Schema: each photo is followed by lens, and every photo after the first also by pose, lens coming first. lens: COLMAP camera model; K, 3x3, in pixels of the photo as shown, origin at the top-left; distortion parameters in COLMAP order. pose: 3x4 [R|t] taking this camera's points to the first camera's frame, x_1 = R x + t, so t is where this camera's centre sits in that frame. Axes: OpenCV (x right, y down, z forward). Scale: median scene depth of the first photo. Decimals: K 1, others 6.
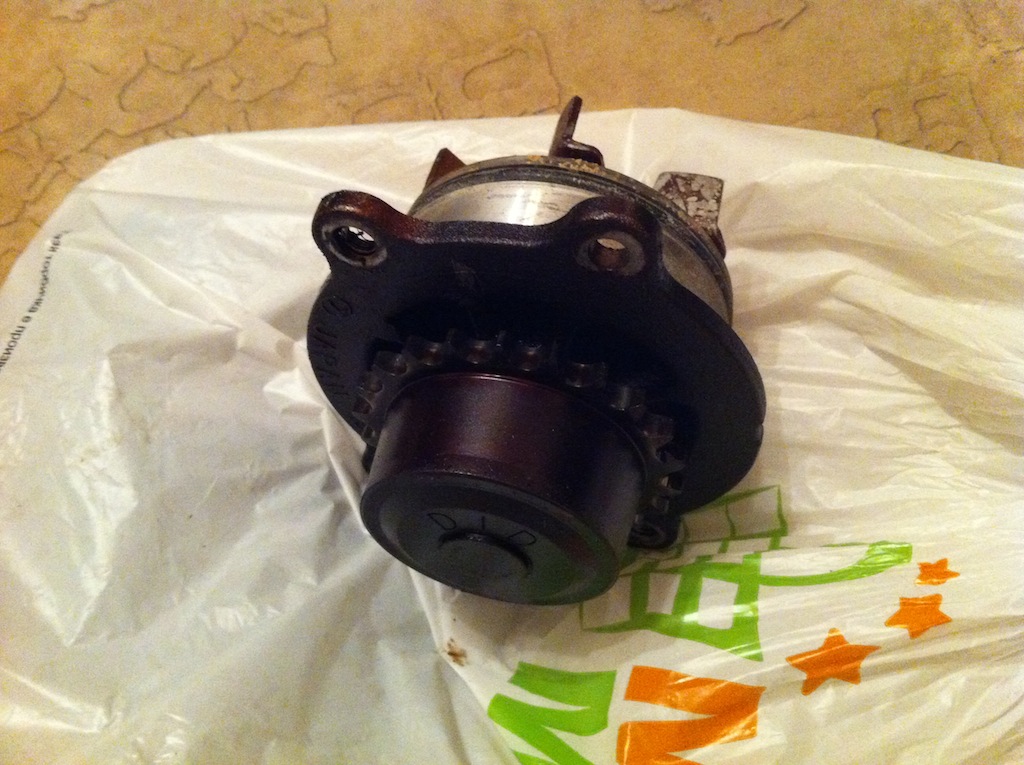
lens RADIAL K [[1043.9, 0, 512.5], [0, 1043.9, 382.8], [0, 0, 1]] dist [-0.003327, 0.000000]
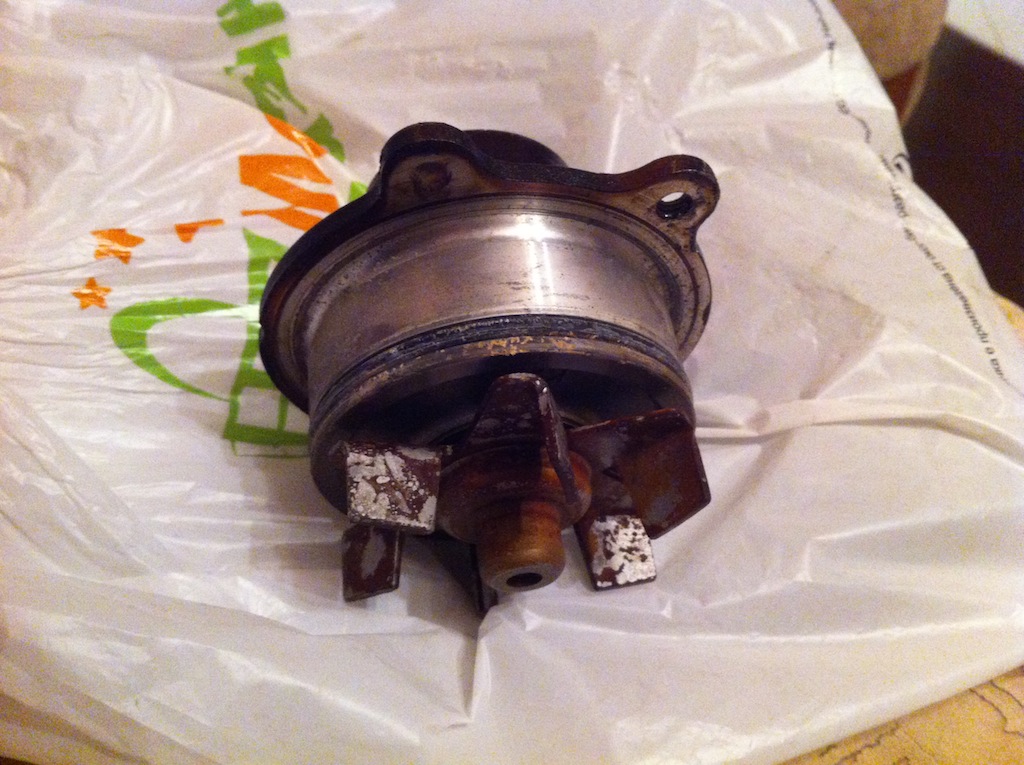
lens RADIAL K [[1043.9, 0, 512.4], [0, 1043.9, 382.3], [0, 0, 1]] dist [-0.003327, 0.000000]
pose [[-0.925552, 0.263625, -0.271761, 0.279649], [-0.354742, -0.352940, 0.865790, -0.885779], [0.132329, 0.897739, 0.420183, 0.607824]]
